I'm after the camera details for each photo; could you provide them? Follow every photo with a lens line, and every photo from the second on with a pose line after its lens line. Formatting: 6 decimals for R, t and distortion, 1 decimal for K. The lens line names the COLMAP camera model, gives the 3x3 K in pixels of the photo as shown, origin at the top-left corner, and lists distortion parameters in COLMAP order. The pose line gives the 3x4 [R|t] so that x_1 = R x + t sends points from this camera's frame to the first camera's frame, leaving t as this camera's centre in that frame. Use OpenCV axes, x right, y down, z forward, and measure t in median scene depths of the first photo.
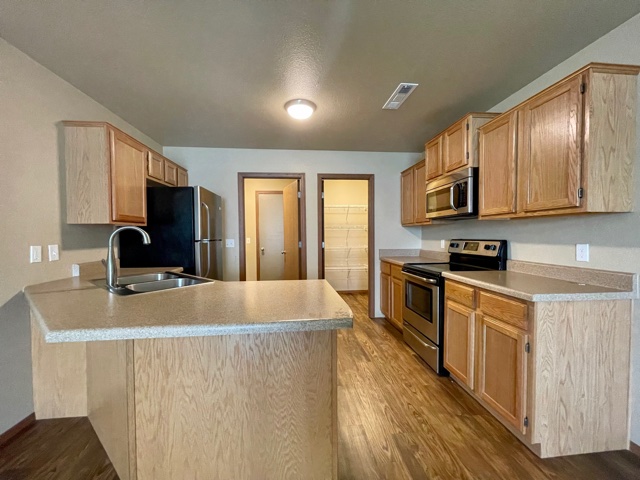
lens RADIAL K [[258.3, 0, 319.0], [0, 258.3, 240.1], [0, 0, 1]] dist [0.000139, -0.000316]
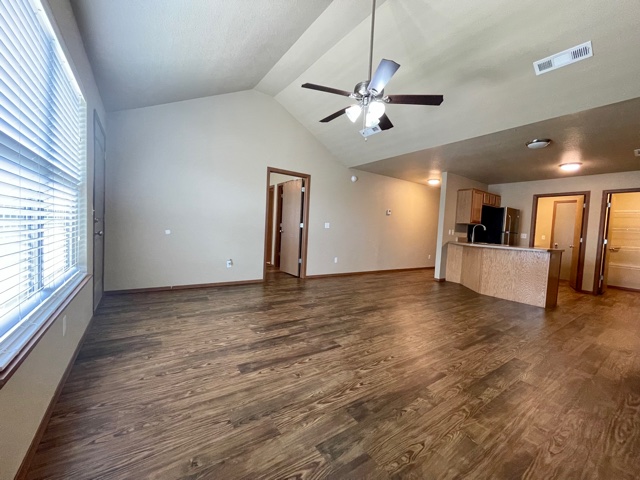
lens RADIAL K [[258.3, 0, 320.5], [0, 258.3, 240.4], [0, 0, 1]] dist [0.000139, -0.000316]
pose [[0.493283, 0.069551, -0.867084, 0.605512], [-0.075140, 0.996479, 0.037184, 0.097332], [0.866618, 0.046811, 0.496772, -1.292007]]
